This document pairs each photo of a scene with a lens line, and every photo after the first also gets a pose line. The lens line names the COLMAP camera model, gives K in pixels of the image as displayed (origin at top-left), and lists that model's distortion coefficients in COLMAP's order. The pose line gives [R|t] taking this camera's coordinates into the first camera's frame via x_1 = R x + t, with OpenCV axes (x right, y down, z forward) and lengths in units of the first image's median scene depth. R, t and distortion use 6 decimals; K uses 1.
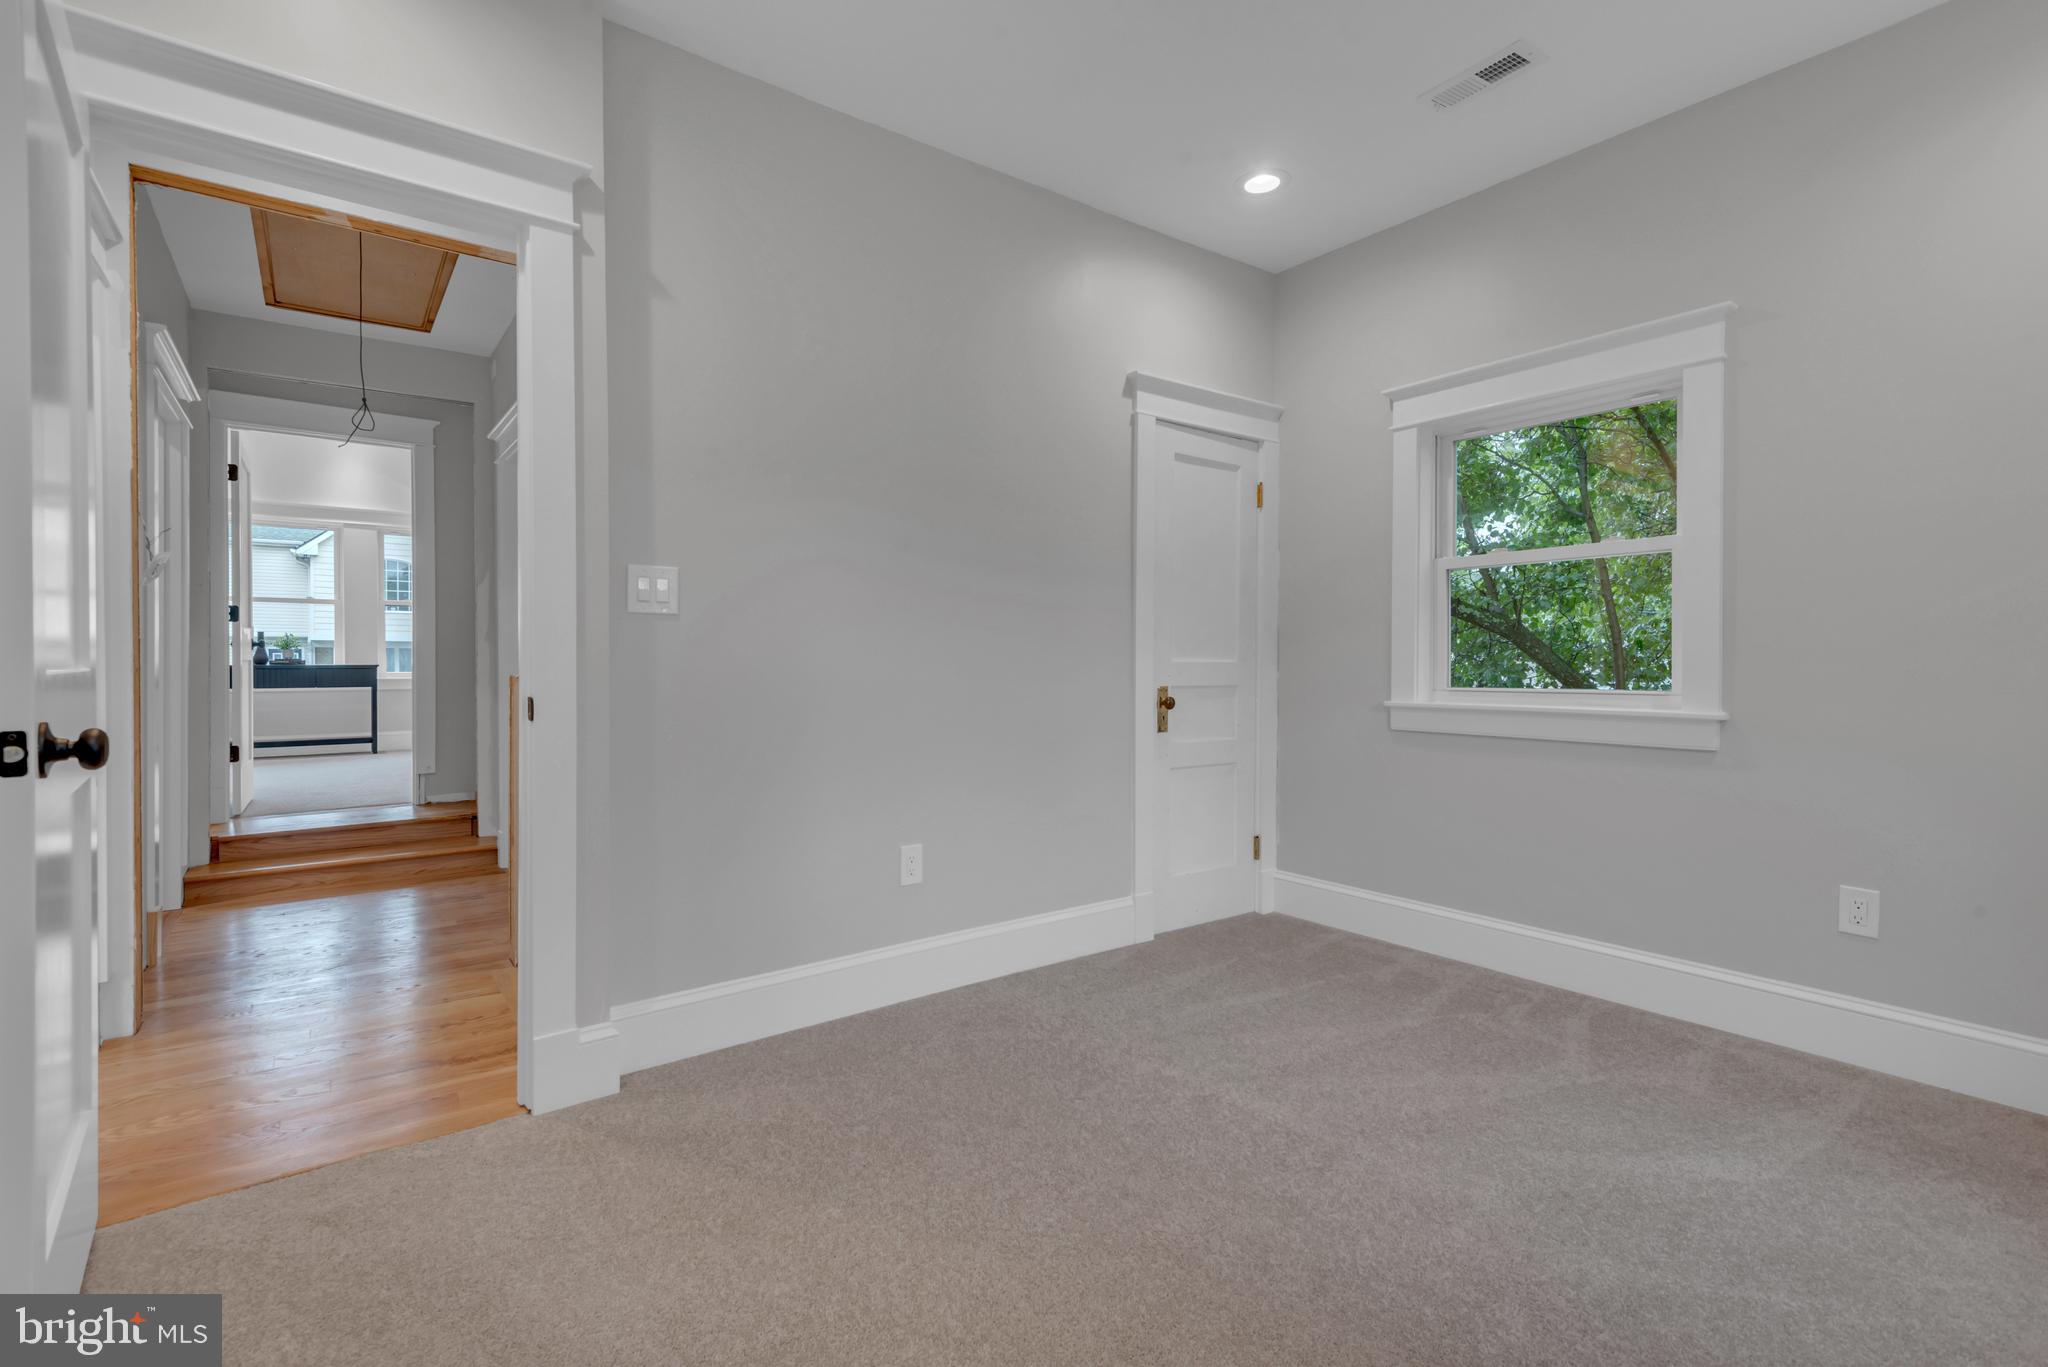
lens RADIAL K [[915.2, 0, 1016.0], [0, 915.2, 670.9], [0, 0, 1]] dist [0.037188, -0.021605]
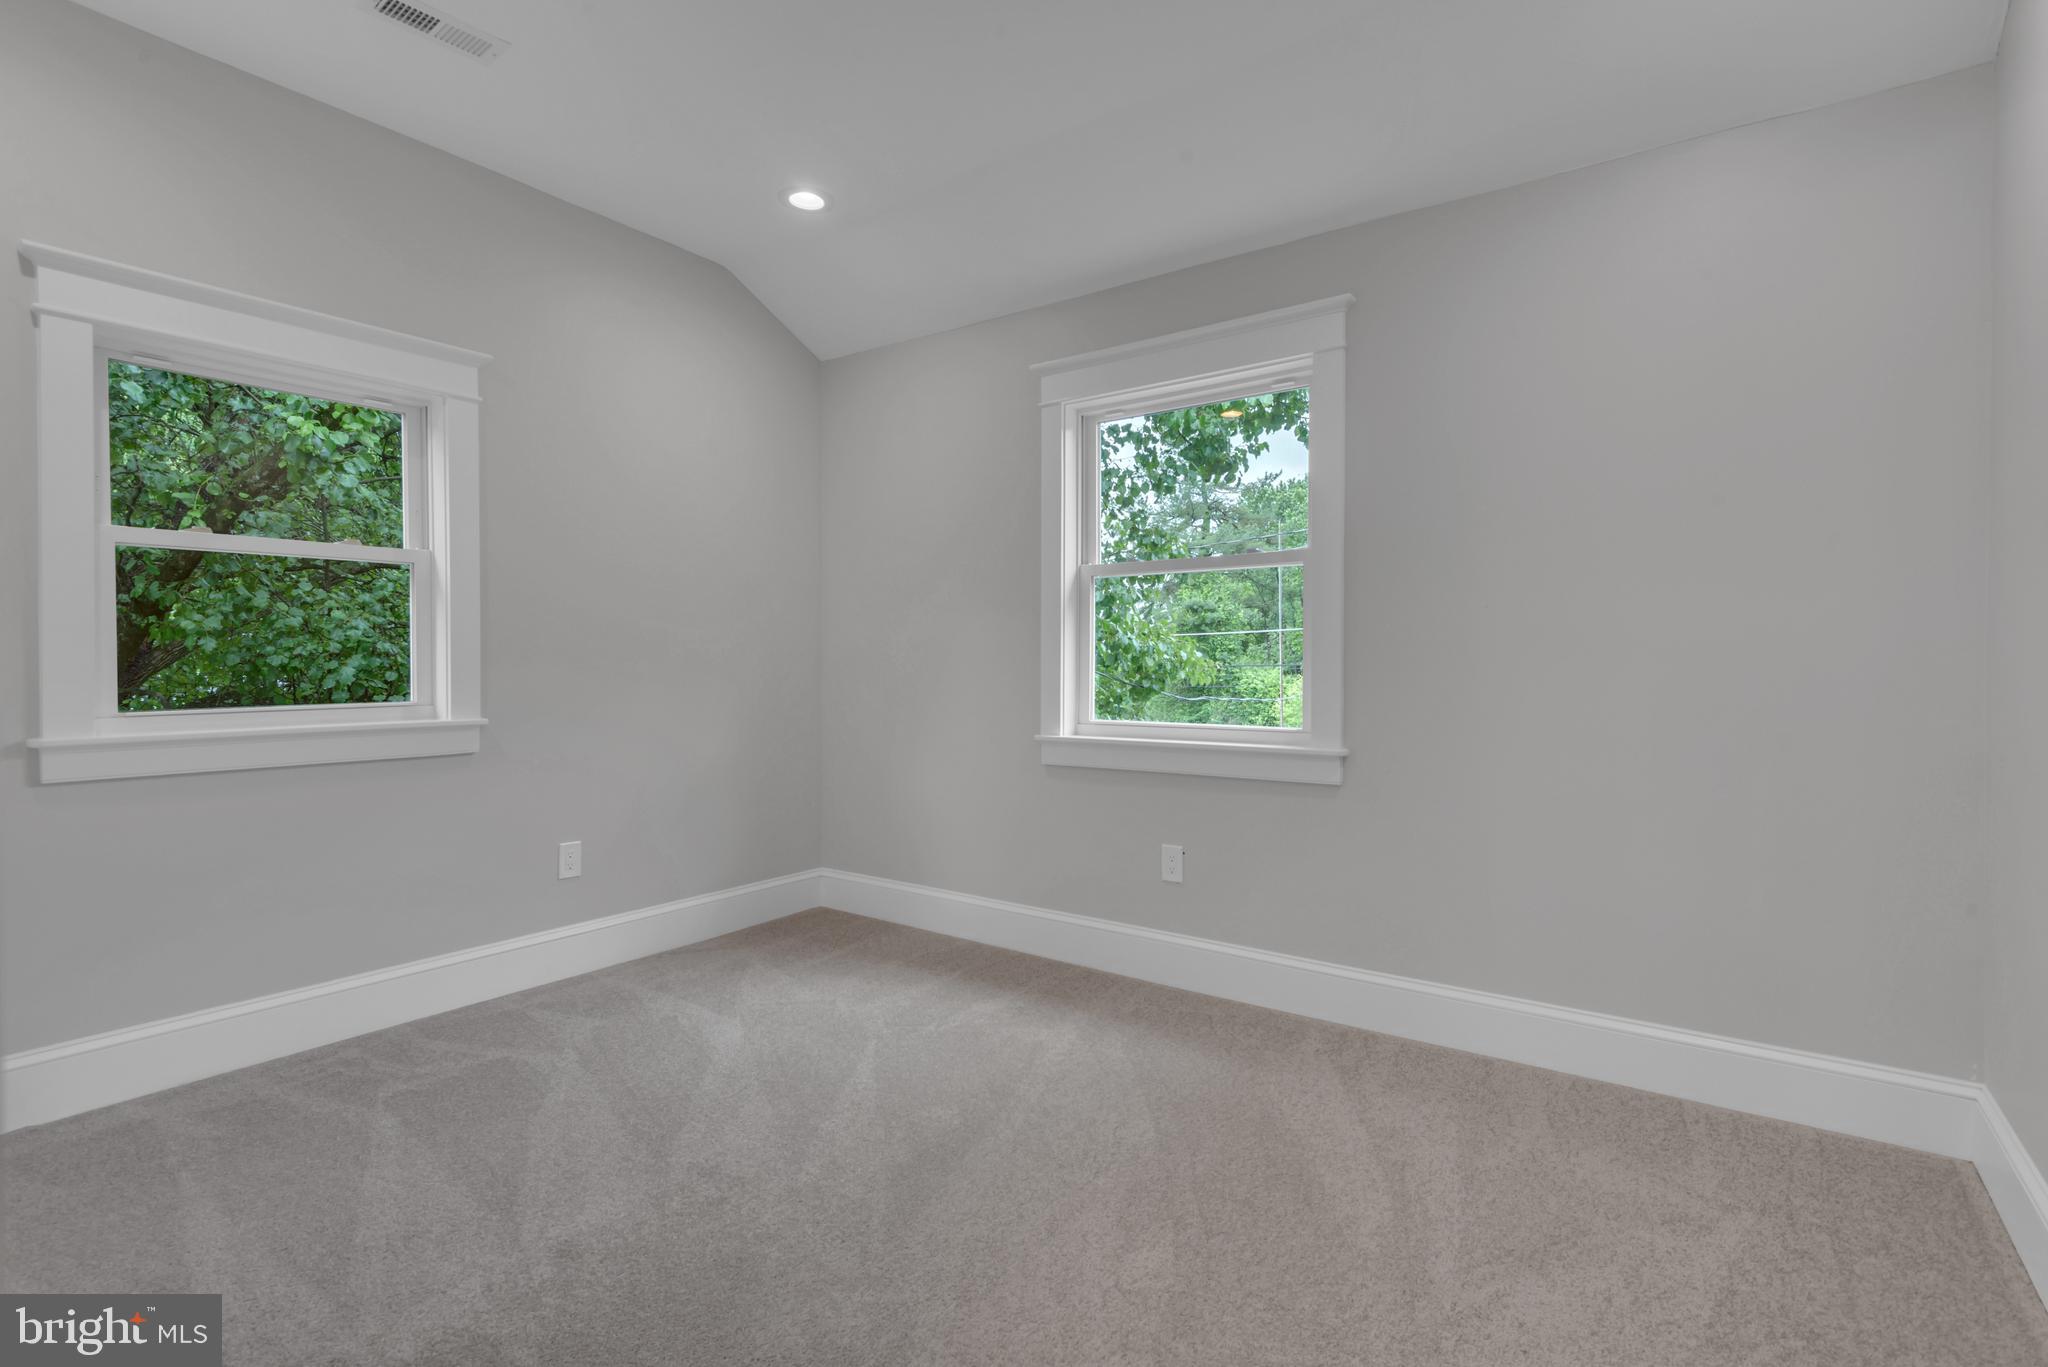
lens RADIAL K [[945.3, 0, 1019.4], [0, 945.3, 672.1], [0, 0, 1]] dist [0.029543, -0.023107]
pose [[-0.286332, -0.005078, 0.958117, -0.482808], [0.017538, 0.999791, 0.010541, -0.009566], [-0.957970, 0.019822, -0.286183, 0.644911]]
